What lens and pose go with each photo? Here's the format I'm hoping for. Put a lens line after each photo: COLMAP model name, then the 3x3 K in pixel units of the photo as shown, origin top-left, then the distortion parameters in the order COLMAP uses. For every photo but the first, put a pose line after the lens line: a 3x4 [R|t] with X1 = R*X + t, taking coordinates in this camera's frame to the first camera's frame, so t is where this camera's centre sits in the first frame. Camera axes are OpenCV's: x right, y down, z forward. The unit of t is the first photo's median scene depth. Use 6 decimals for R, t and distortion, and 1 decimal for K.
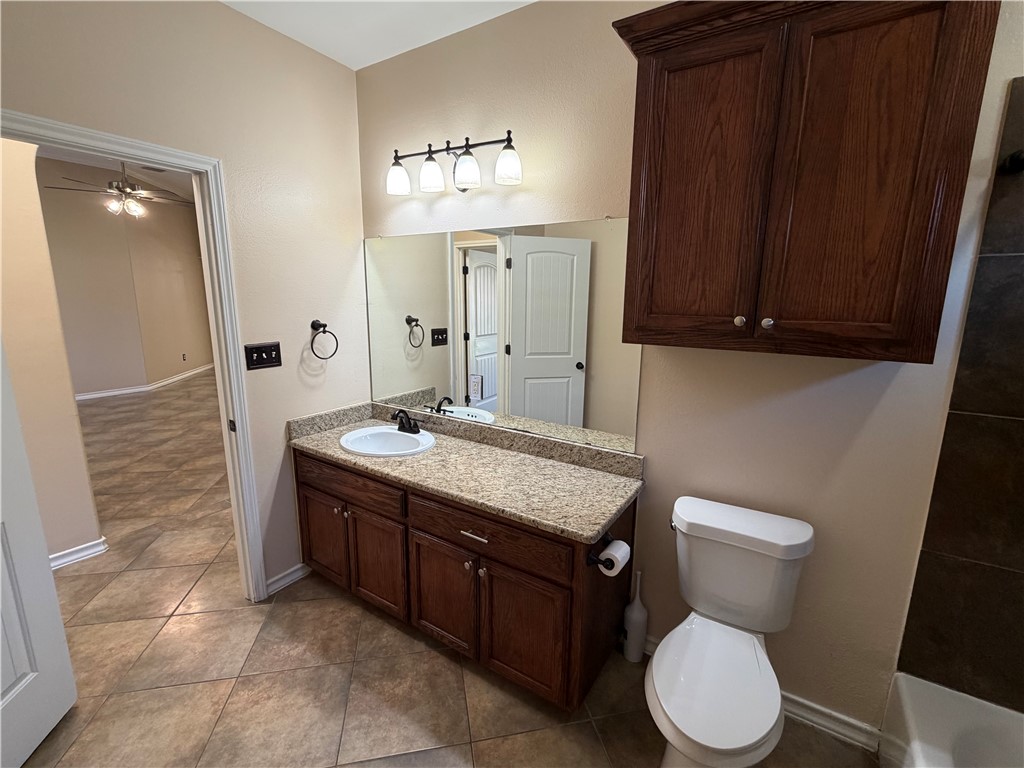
lens RADIAL K [[454.0, 0, 514.0], [0, 454.0, 383.5], [0, 0, 1]] dist [0.000444, -0.000530]
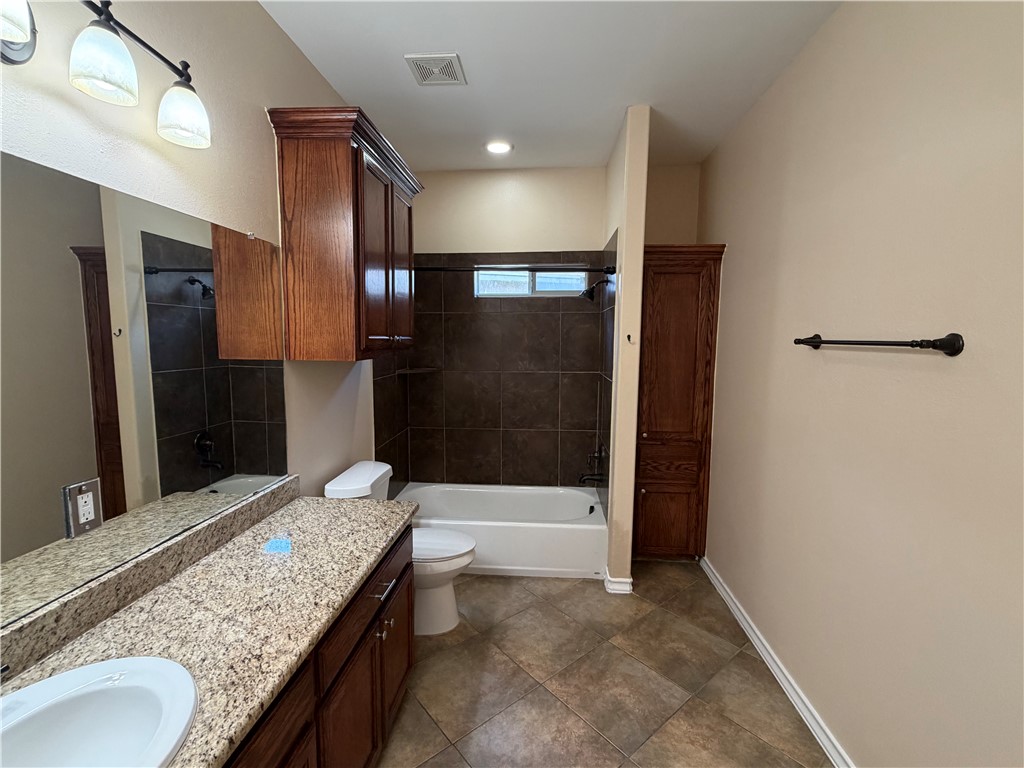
lens RADIAL K [[454.0, 0, 515.3], [0, 454.0, 384.8], [0, 0, 1]] dist [0.000444, -0.000530]
pose [[-0.479678, -0.107432, 0.870843, -0.747852], [0.152343, 0.967206, 0.203234, -0.152711], [-0.864118, 0.230154, -0.447581, 0.873597]]
